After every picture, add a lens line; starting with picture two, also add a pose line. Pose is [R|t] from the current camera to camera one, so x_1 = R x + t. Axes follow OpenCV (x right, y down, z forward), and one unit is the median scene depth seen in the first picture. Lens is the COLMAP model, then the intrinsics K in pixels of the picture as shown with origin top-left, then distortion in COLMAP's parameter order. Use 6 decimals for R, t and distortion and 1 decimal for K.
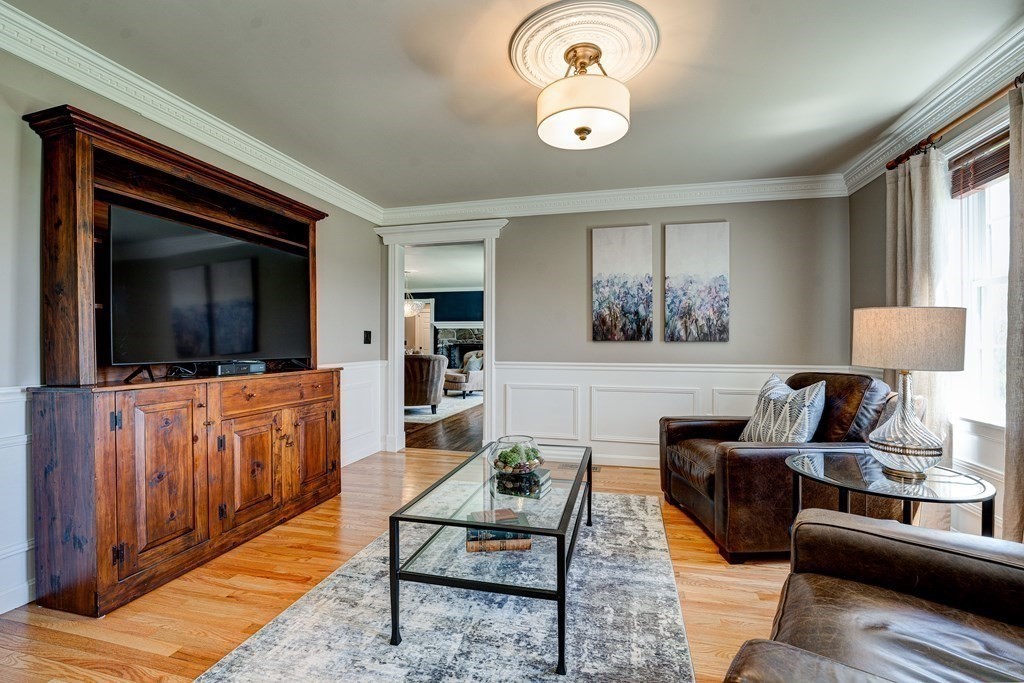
lens RADIAL K [[440.3, 0, 513.3], [0, 440.3, 343.9], [0, 0, 1]] dist [-0.002735, -0.000072]
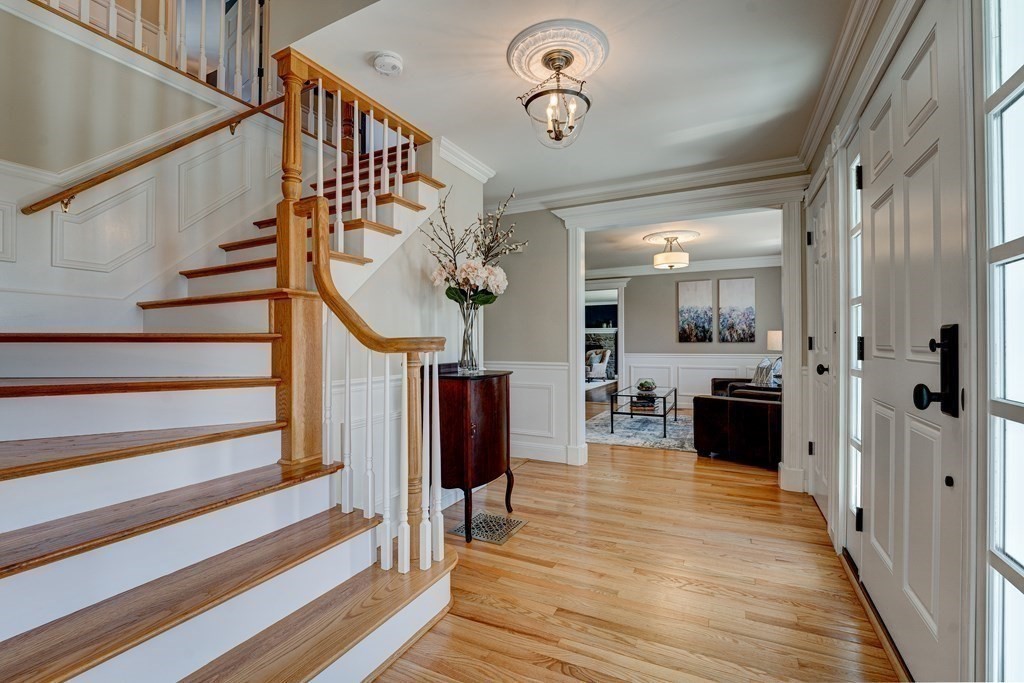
lens RADIAL K [[440.3, 0, 515.5], [0, 440.3, 341.9], [0, 0, 1]] dist [-0.002735, -0.000072]
pose [[0.980756, -0.005366, -0.195161, -0.139860], [0.003473, 0.999944, -0.010041, 0.008910], [0.195204, 0.009170, 0.980720, -0.997636]]
